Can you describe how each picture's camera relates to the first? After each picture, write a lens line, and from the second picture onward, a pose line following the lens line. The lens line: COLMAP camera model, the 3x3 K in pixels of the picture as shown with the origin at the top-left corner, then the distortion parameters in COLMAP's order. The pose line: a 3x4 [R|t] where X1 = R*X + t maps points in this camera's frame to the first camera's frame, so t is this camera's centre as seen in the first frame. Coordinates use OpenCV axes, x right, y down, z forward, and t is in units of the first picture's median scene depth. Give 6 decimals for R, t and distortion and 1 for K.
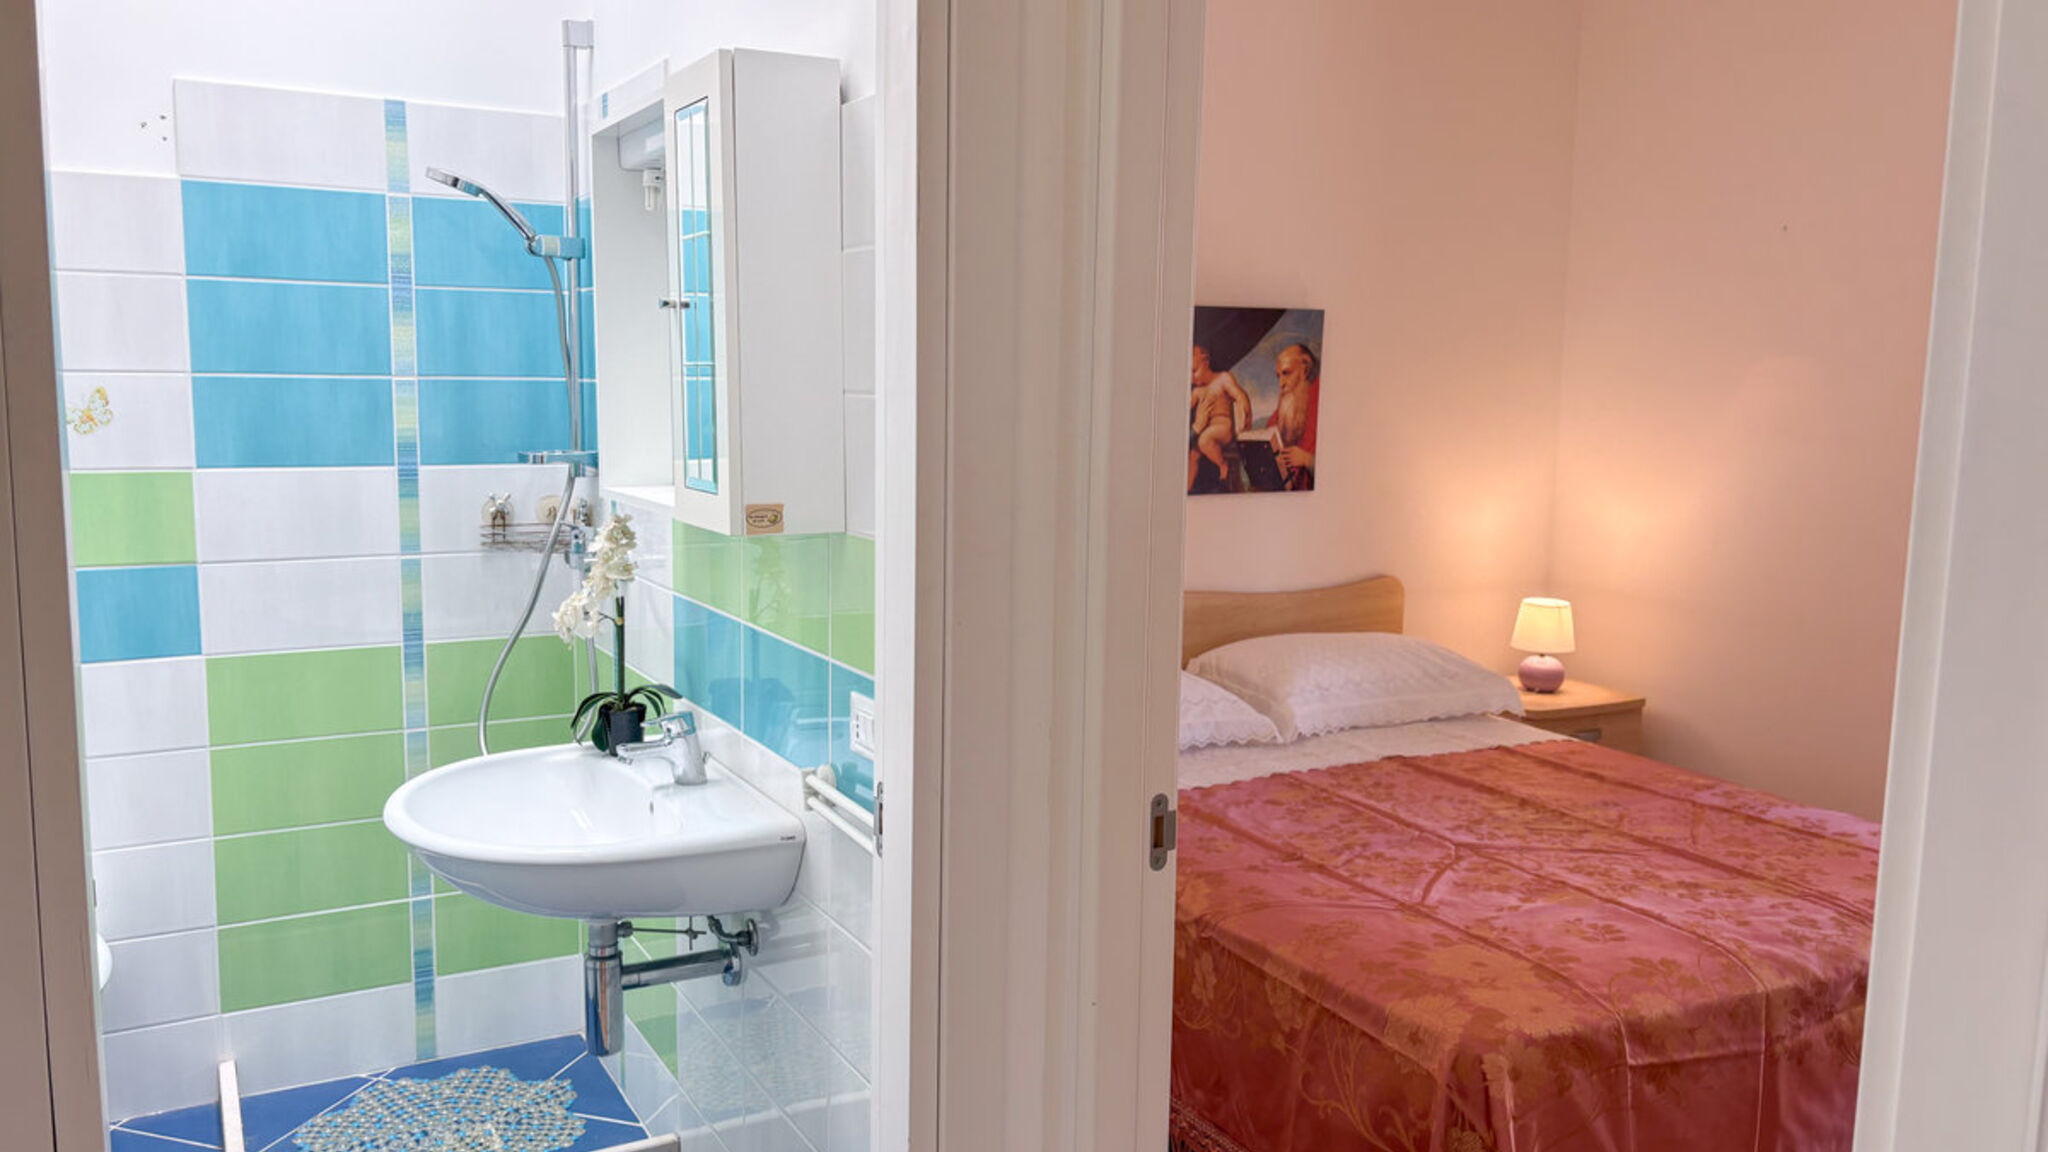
lens RADIAL K [[1567.3, 0, 1017.8], [0, 1567.3, 578.9], [0, 0, 1]] dist [0.030957, -0.008452]
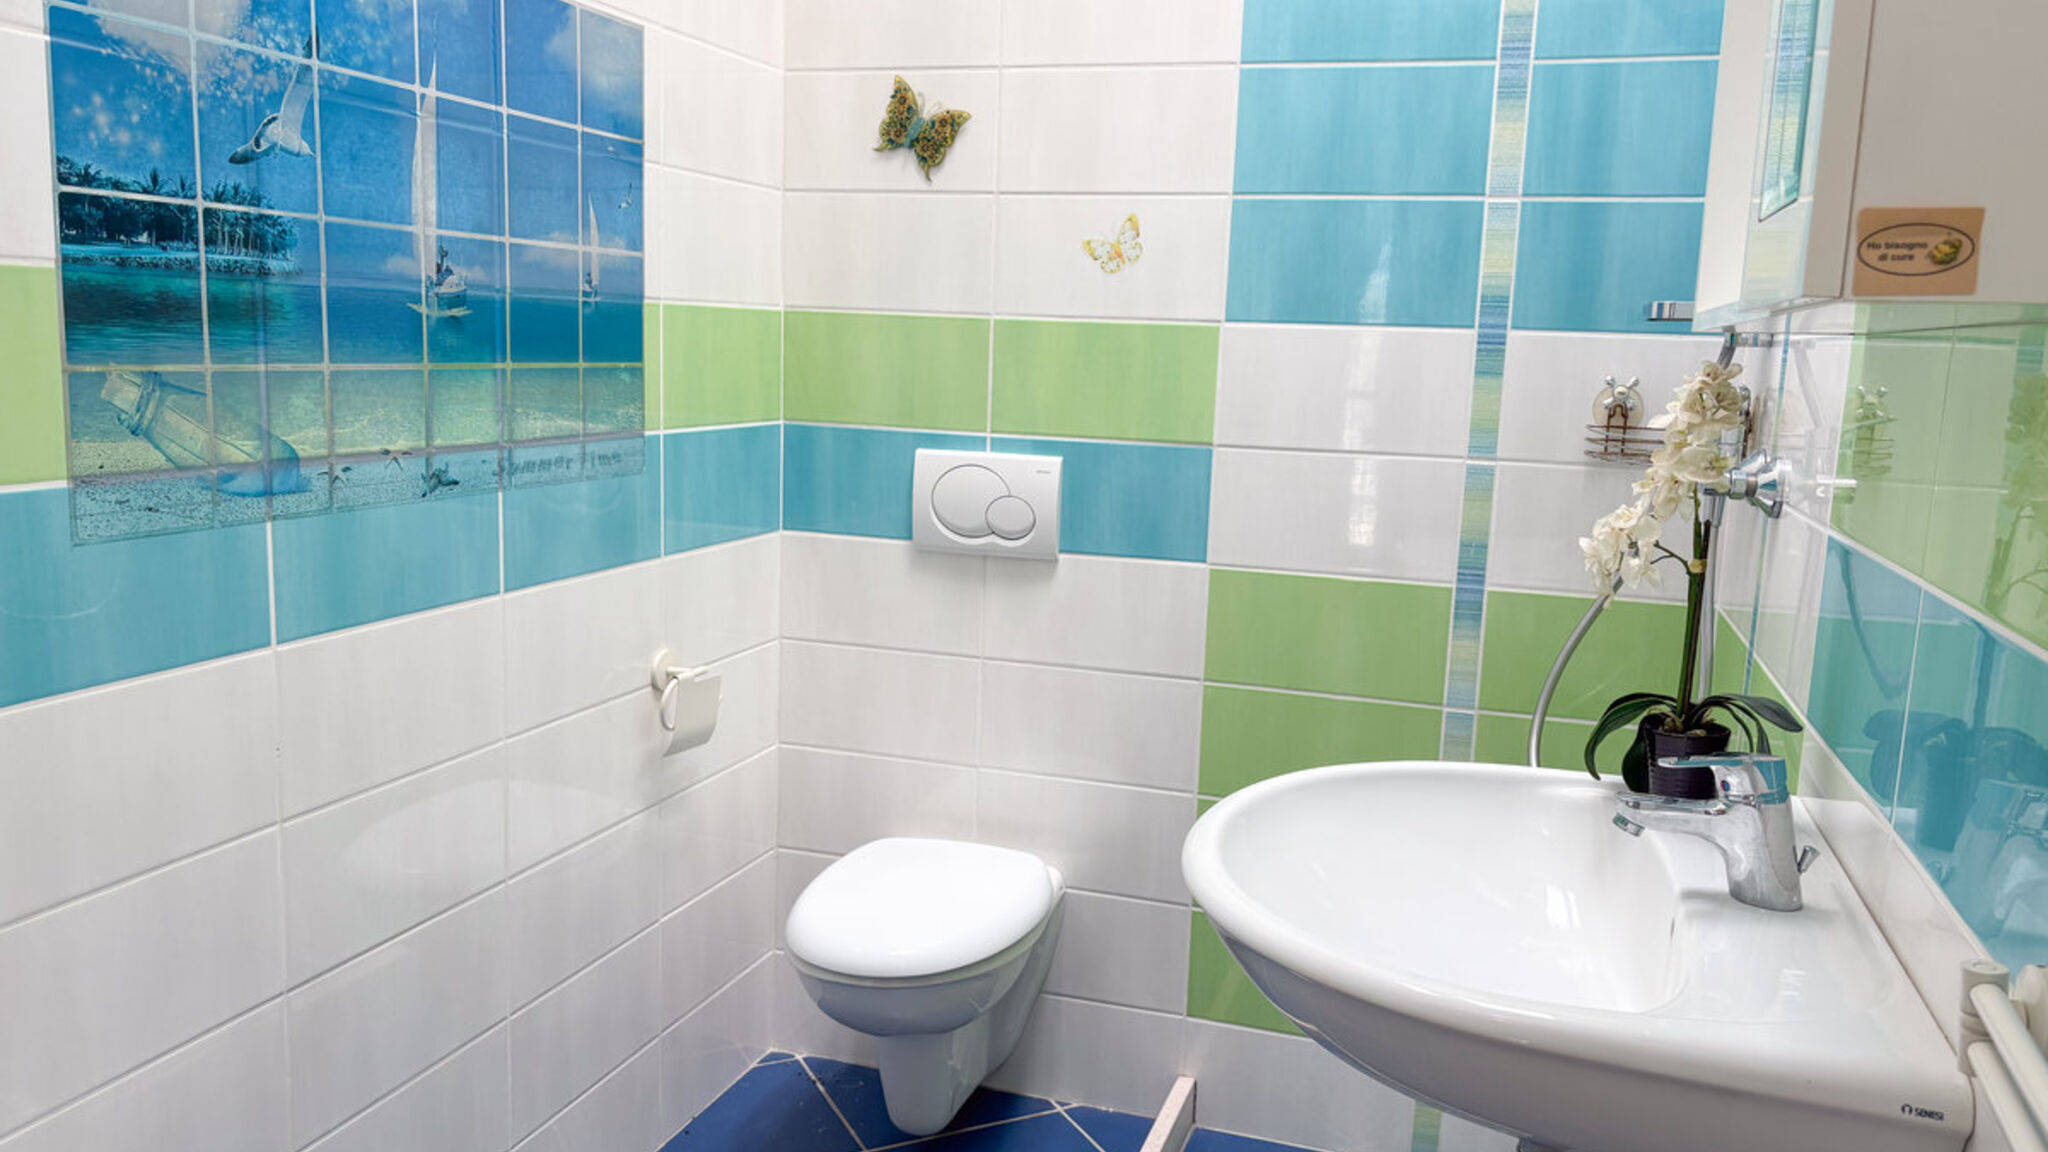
lens RADIAL K [[1556.7, 0, 1026.3], [0, 1556.7, 589.7], [0, 0, 1]] dist [0.006003, -0.000066]
pose [[0.684057, 0.123729, -0.718859, -0.023718], [-0.118095, 0.991293, 0.058242, 0.026489], [0.719806, 0.045053, 0.692712, 0.401372]]
